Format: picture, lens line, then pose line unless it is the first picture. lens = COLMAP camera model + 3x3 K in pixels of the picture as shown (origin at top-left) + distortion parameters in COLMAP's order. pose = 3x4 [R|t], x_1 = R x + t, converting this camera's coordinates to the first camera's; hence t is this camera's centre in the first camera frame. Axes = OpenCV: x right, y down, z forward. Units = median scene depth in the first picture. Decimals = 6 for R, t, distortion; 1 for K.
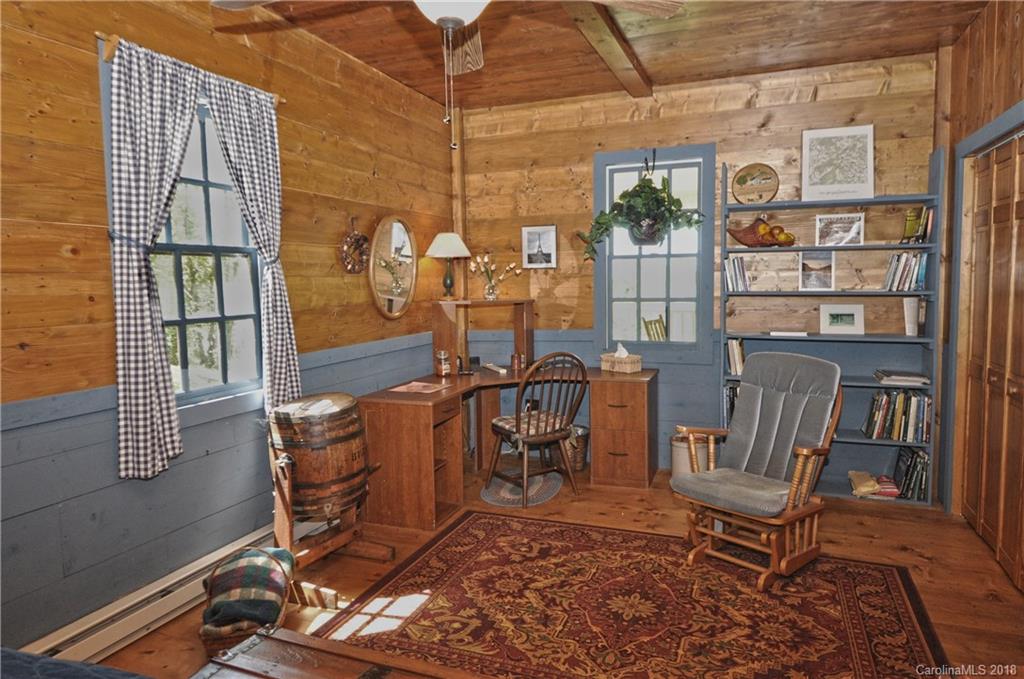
lens RADIAL K [[649.8, 0, 515.5], [0, 649.8, 338.0], [0, 0, 1]] dist [0.000059, -0.000291]
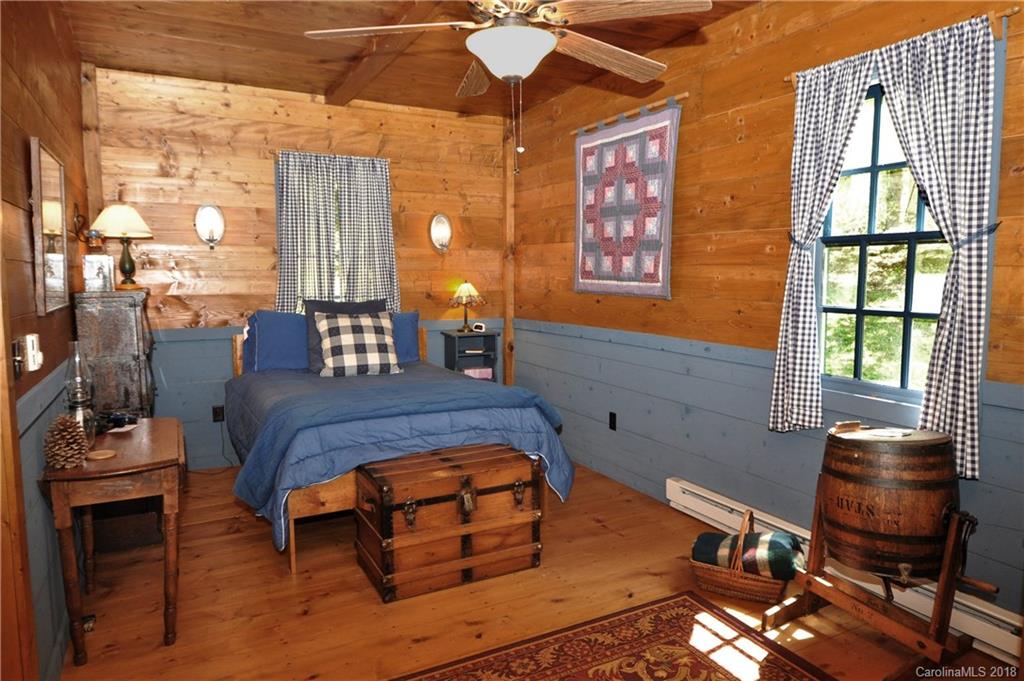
lens RADIAL K [[649.8, 0, 516.3], [0, 649.8, 338.0], [0, 0, 1]] dist [0.000059, -0.000291]
pose [[-0.658666, 0.101034, -0.745622, 0.639742], [-0.048448, 0.983193, 0.176023, -0.145614], [0.750874, 0.152064, -0.642701, 1.337959]]
